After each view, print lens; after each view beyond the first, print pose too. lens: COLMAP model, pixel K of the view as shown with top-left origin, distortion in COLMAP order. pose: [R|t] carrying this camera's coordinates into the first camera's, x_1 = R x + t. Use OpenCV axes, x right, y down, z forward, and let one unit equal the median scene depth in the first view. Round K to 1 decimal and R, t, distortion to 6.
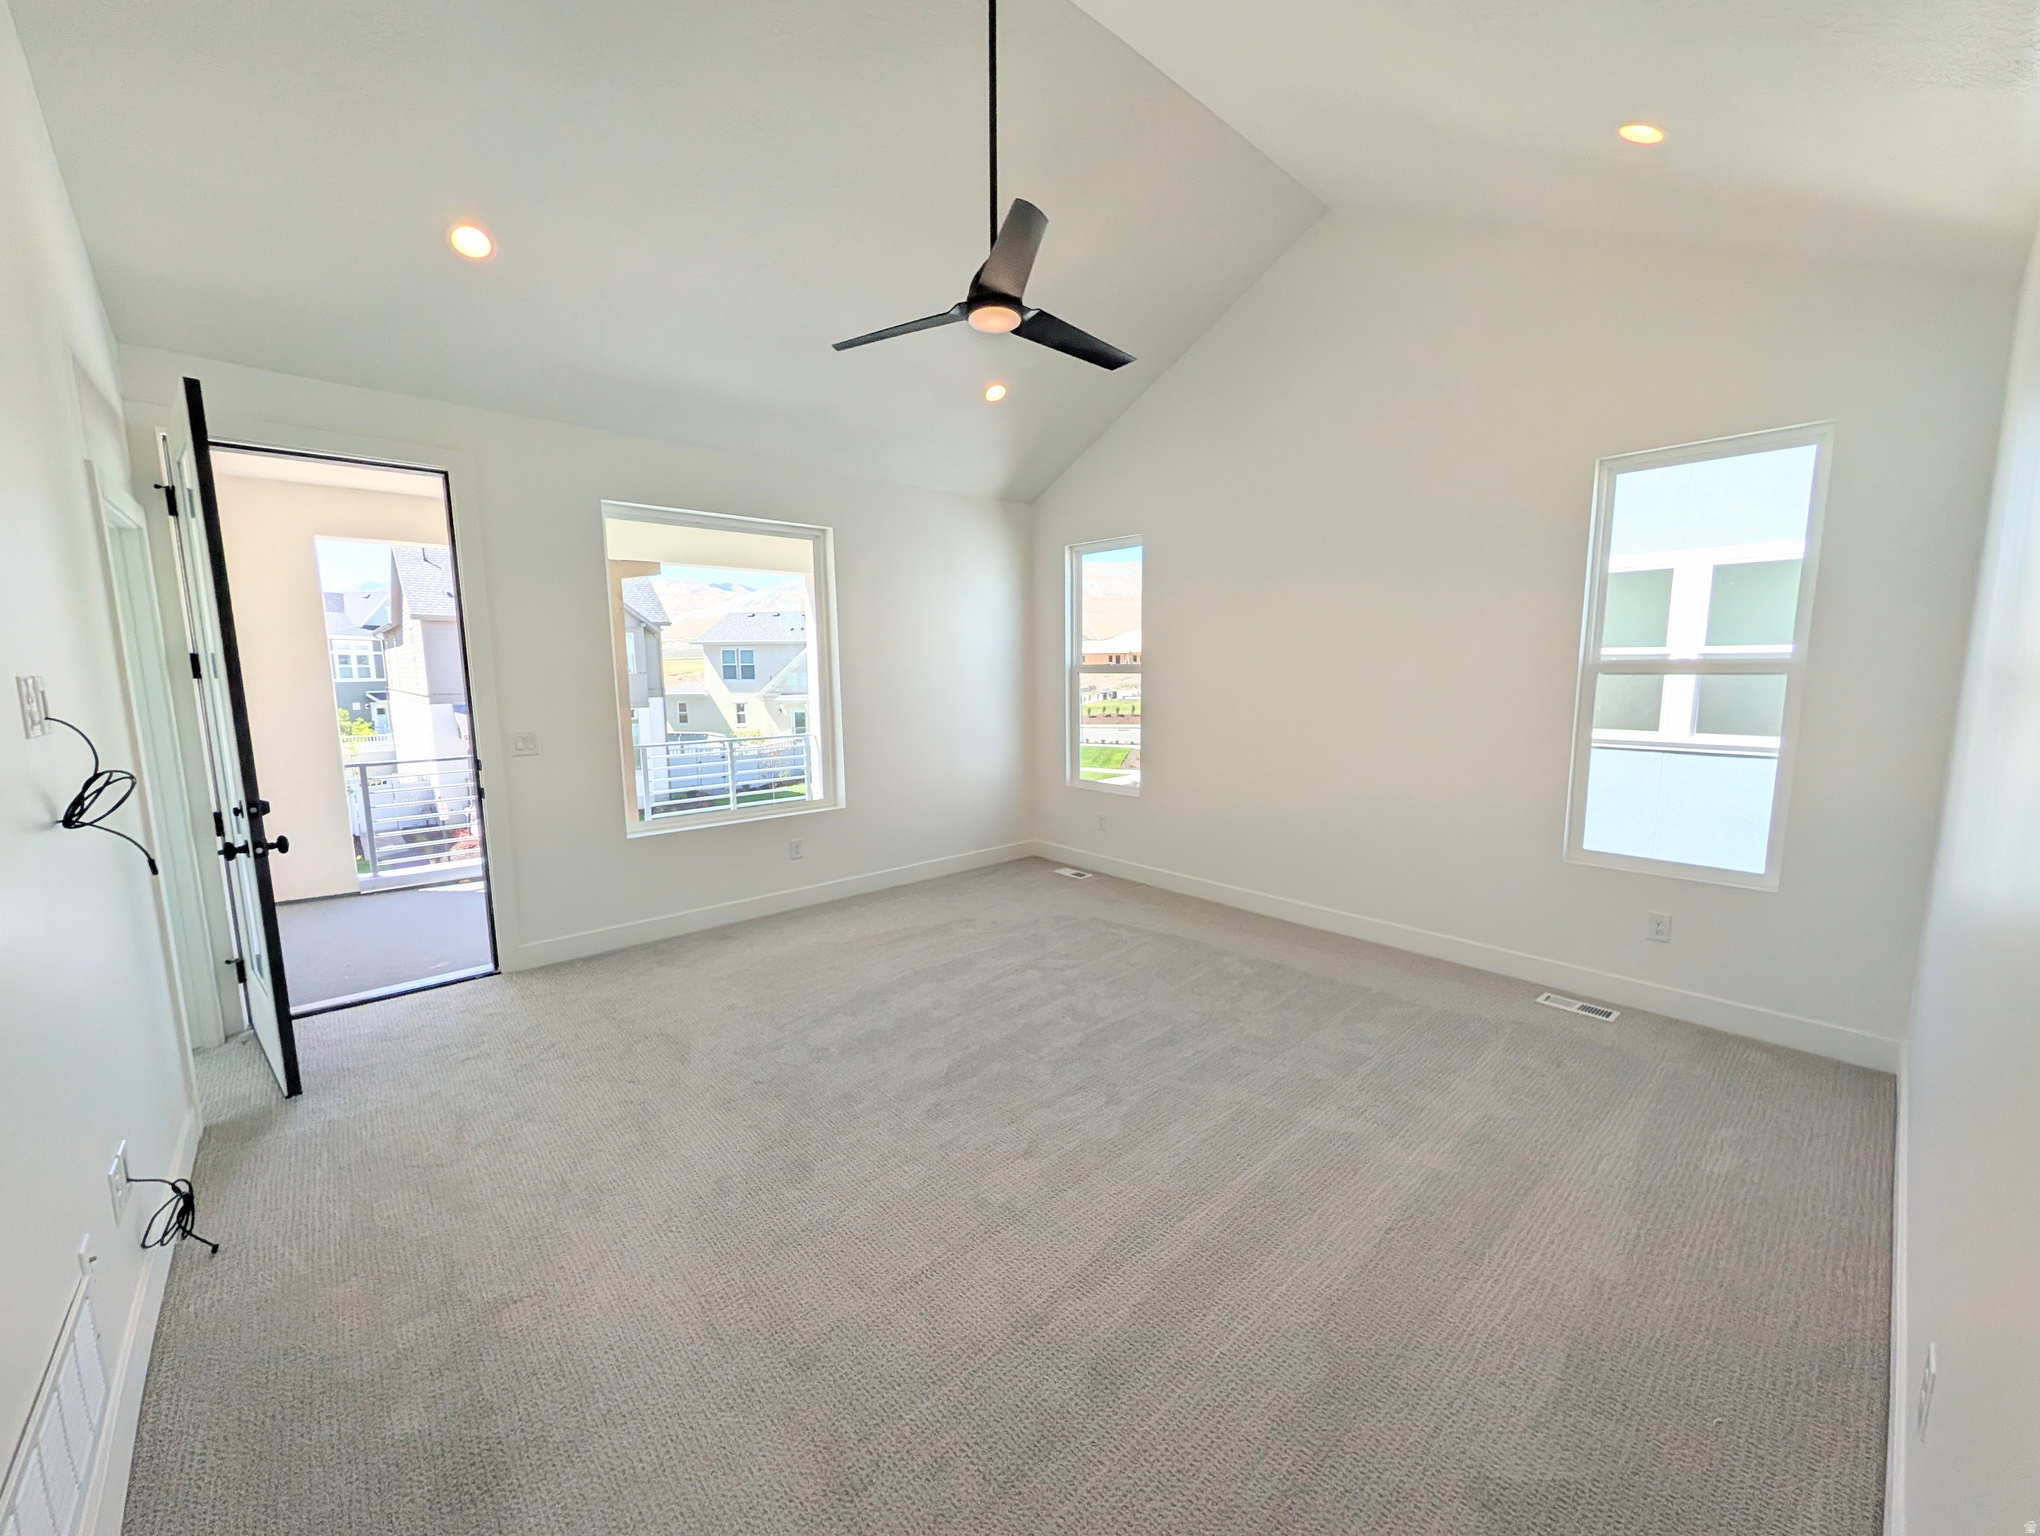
lens RADIAL K [[786.6, 0, 1020.0], [0, 786.6, 768.0], [0, 0, 1]] dist [0.001687, 0.000195]
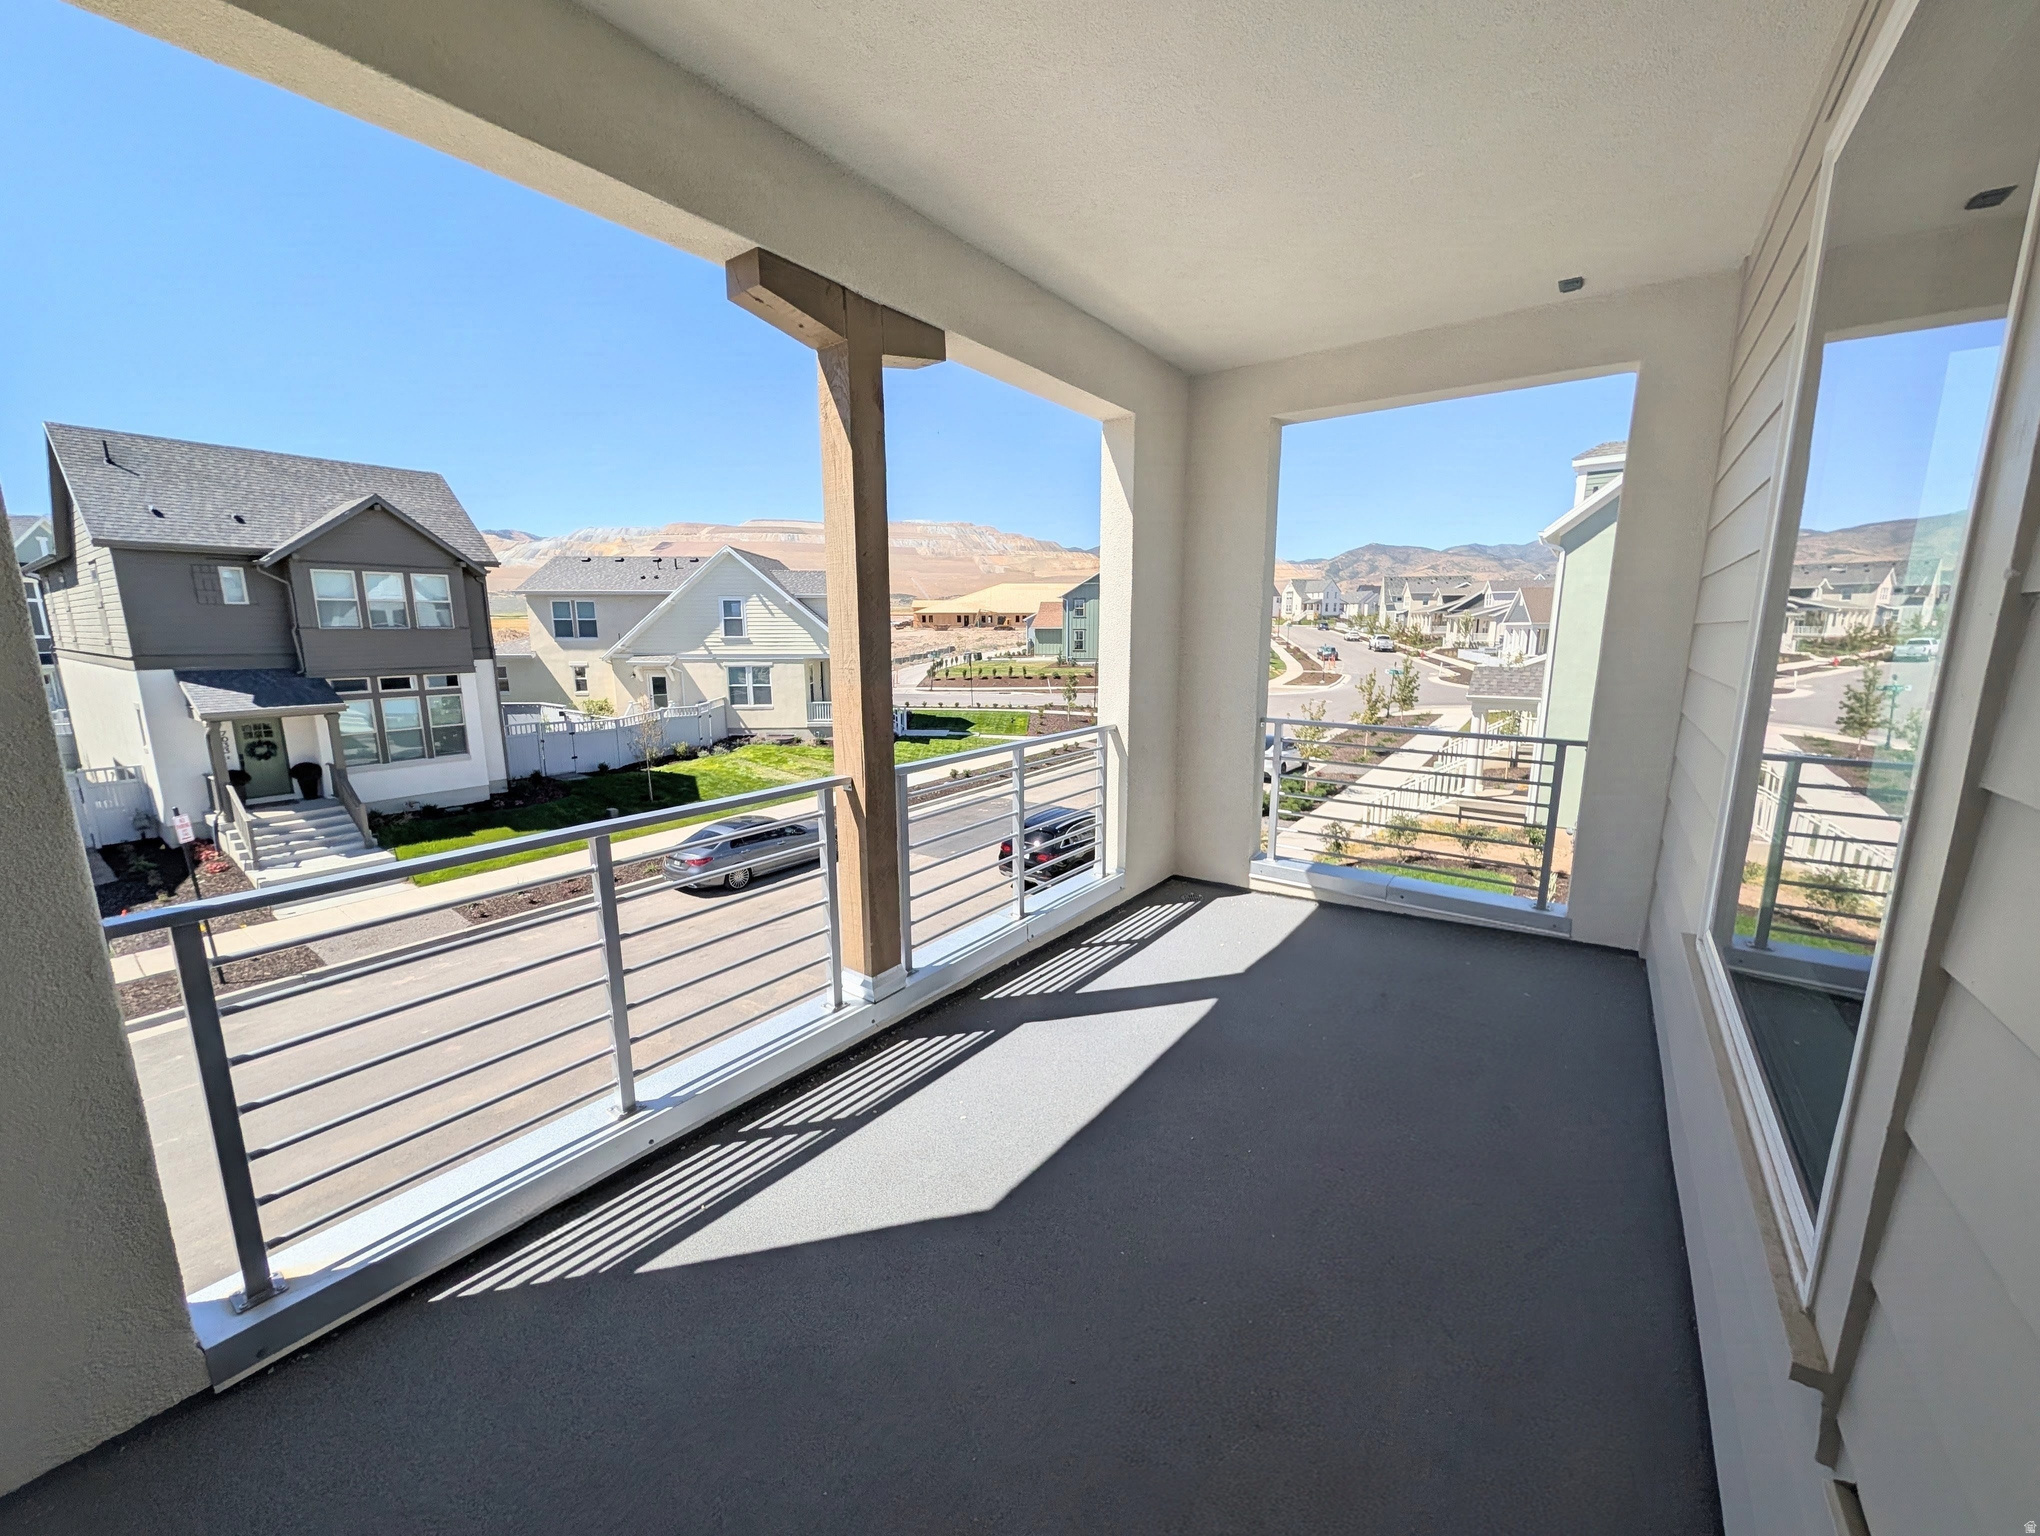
lens RADIAL K [[786.6, 0, 1020.0], [0, 786.6, 768.0], [0, 0, 1]] dist [0.001687, 0.000195]
pose [[0.977694, -0.029943, 0.207890, -0.081306], [0.019790, 0.998515, 0.050751, -0.008808], [-0.209101, -0.045505, 0.976835, 0.092757]]
